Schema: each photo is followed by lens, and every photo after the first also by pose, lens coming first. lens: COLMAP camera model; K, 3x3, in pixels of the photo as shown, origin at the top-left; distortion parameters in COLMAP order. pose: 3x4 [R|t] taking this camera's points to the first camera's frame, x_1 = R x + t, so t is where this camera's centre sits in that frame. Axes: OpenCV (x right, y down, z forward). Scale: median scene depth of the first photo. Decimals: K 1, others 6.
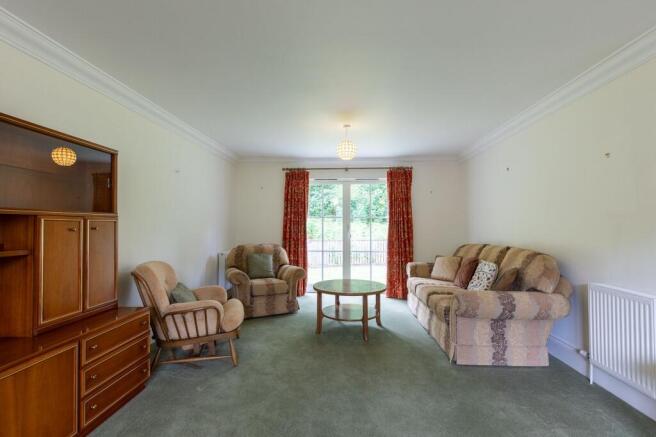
lens RADIAL K [[304.5, 0, 330.5], [0, 304.5, 222.4], [0, 0, 1]] dist [0.012003, -0.000774]
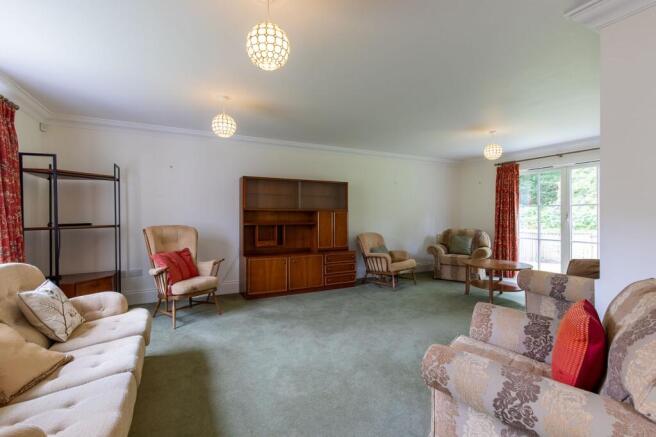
lens RADIAL K [[304.5, 0, 324.7], [0, 304.5, 217.6], [0, 0, 1]] dist [0.012003, -0.000774]
pose [[0.494660, 0.005381, -0.869070, 0.602057], [0.011209, 0.999858, 0.012571, 0.002022], [0.869015, -0.015959, 0.494529, -0.142932]]
